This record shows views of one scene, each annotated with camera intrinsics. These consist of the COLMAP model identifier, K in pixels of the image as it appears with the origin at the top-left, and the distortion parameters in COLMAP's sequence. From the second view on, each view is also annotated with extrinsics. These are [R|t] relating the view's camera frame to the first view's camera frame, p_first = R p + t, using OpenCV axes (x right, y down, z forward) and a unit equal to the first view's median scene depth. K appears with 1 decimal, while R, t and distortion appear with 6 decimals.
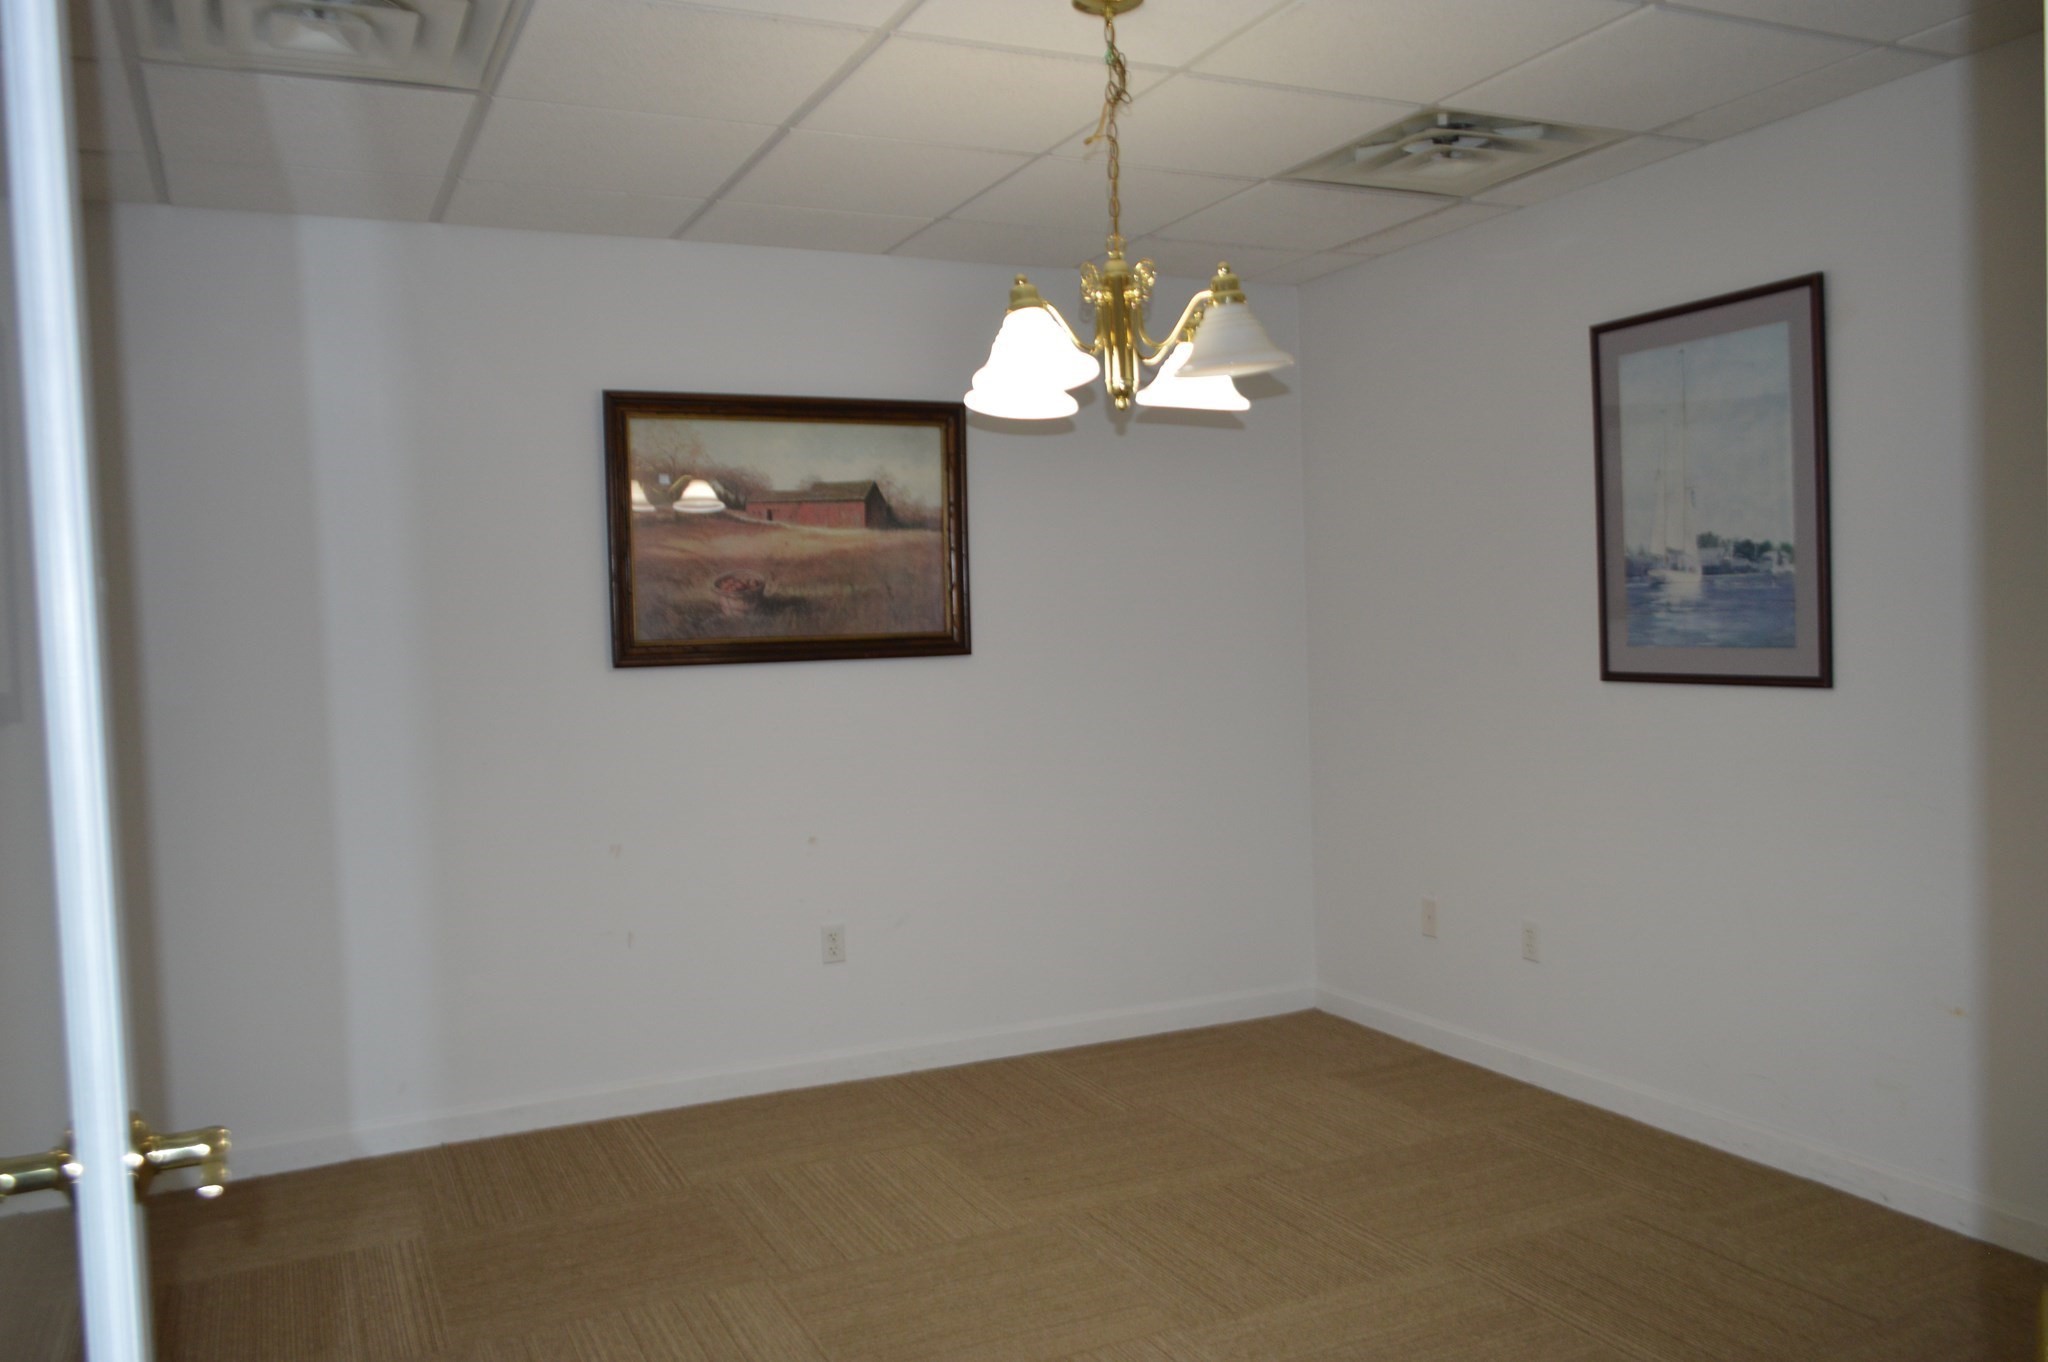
lens RADIAL K [[1617.1, 0, 1027.3], [0, 1617.1, 683.3], [0, 0, 1]] dist [-0.051156, -0.008380]
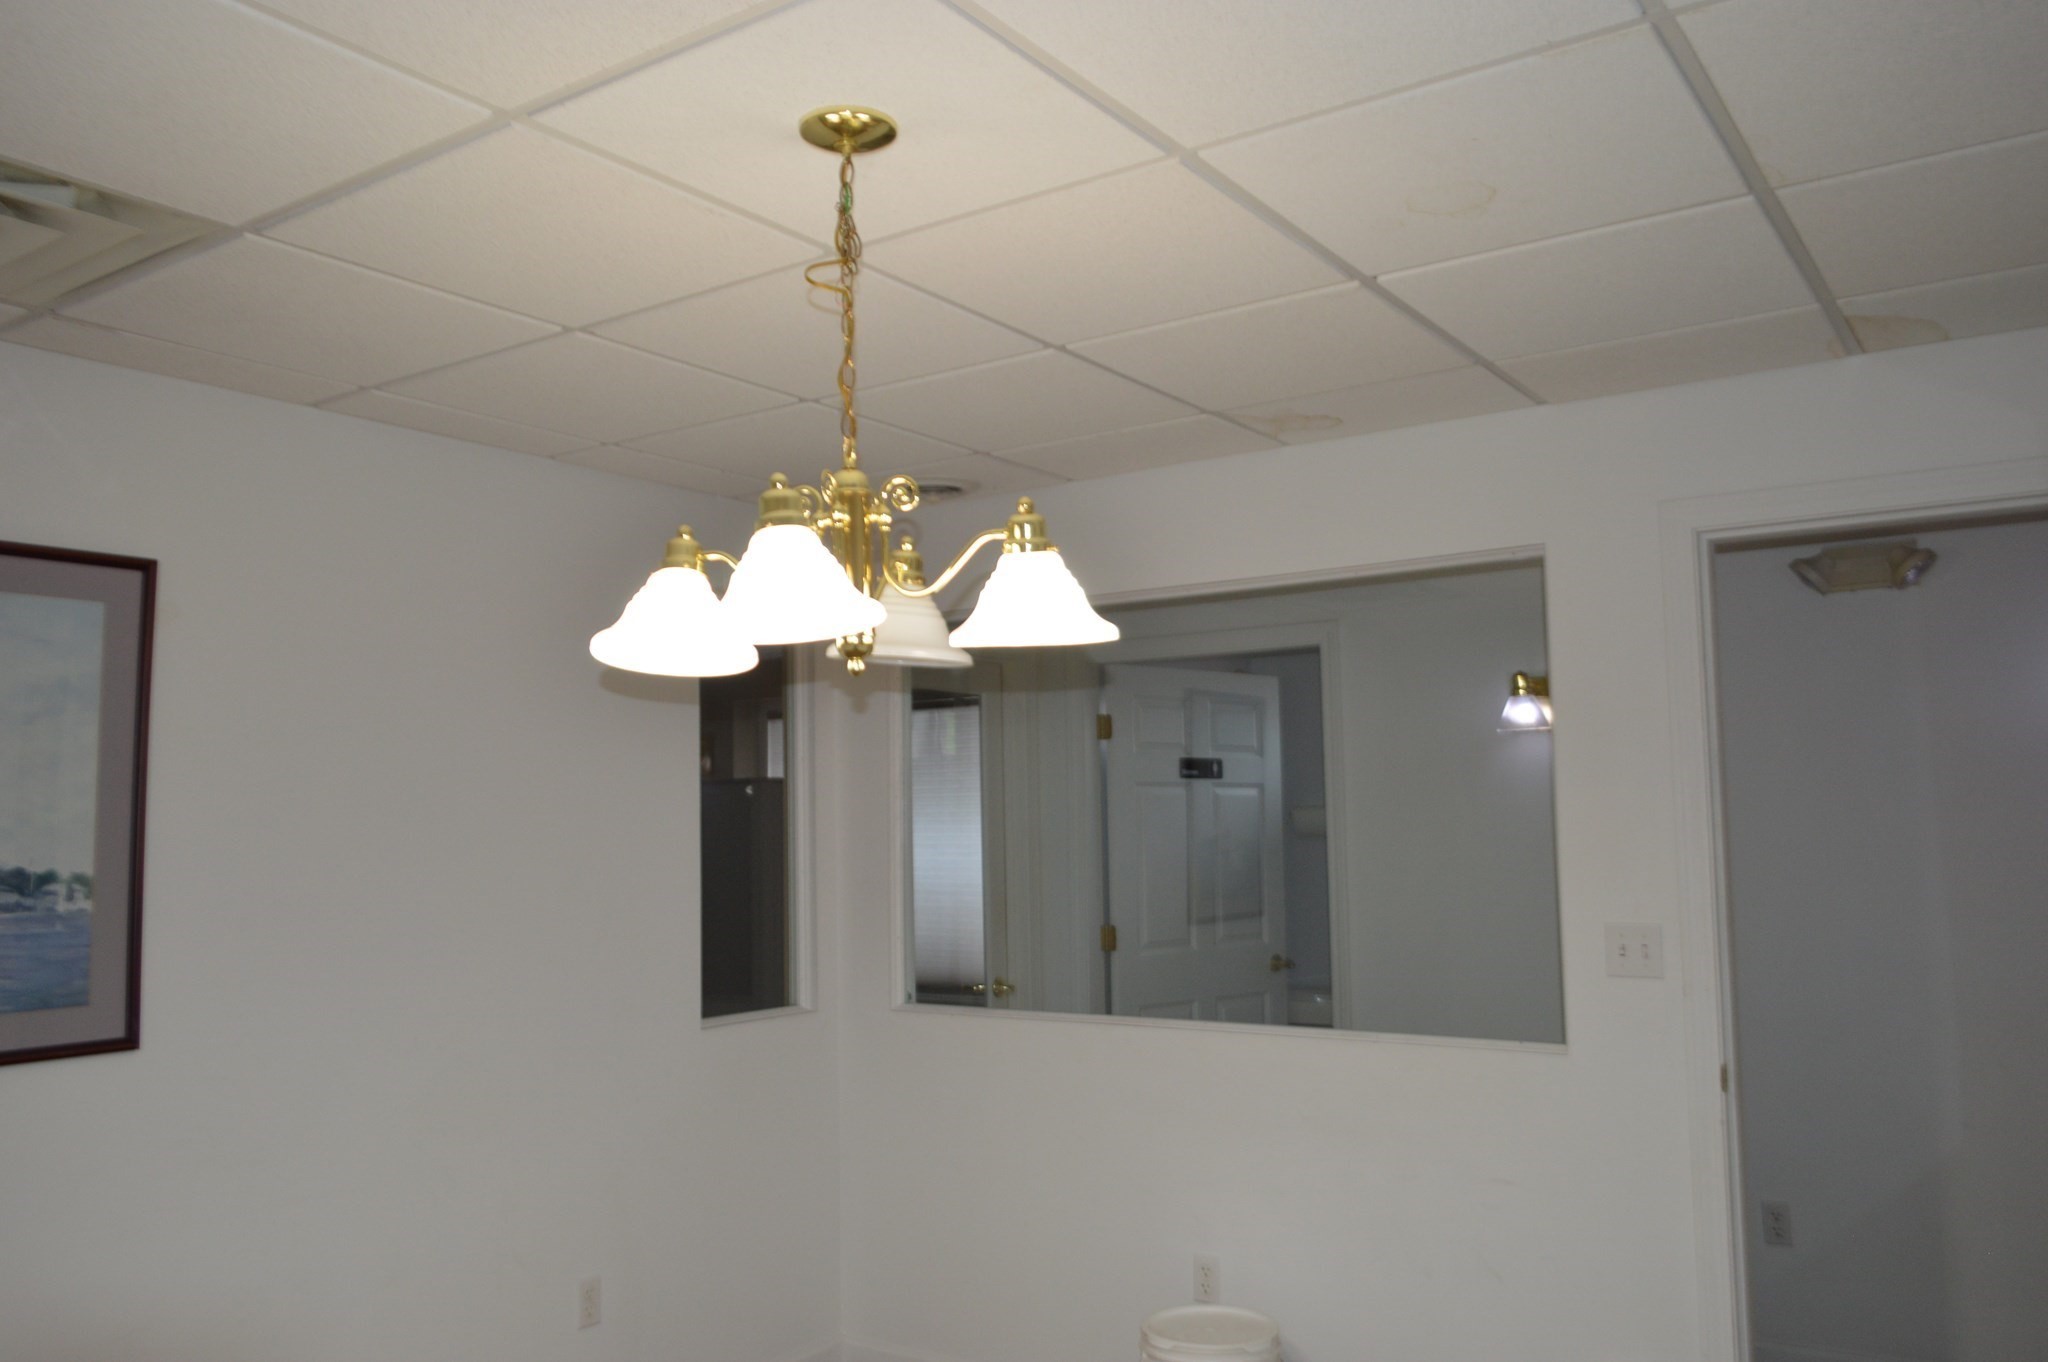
lens RADIAL K [[1617.1, 0, 1025.4], [0, 1617.1, 674.1], [0, 0, 1]] dist [-0.051156, -0.008380]
pose [[-0.503263, 0.123125, 0.855317, -0.449604], [0.077304, 0.992243, -0.097350, -0.072603], [-0.860669, 0.017127, -0.508877, 0.988890]]
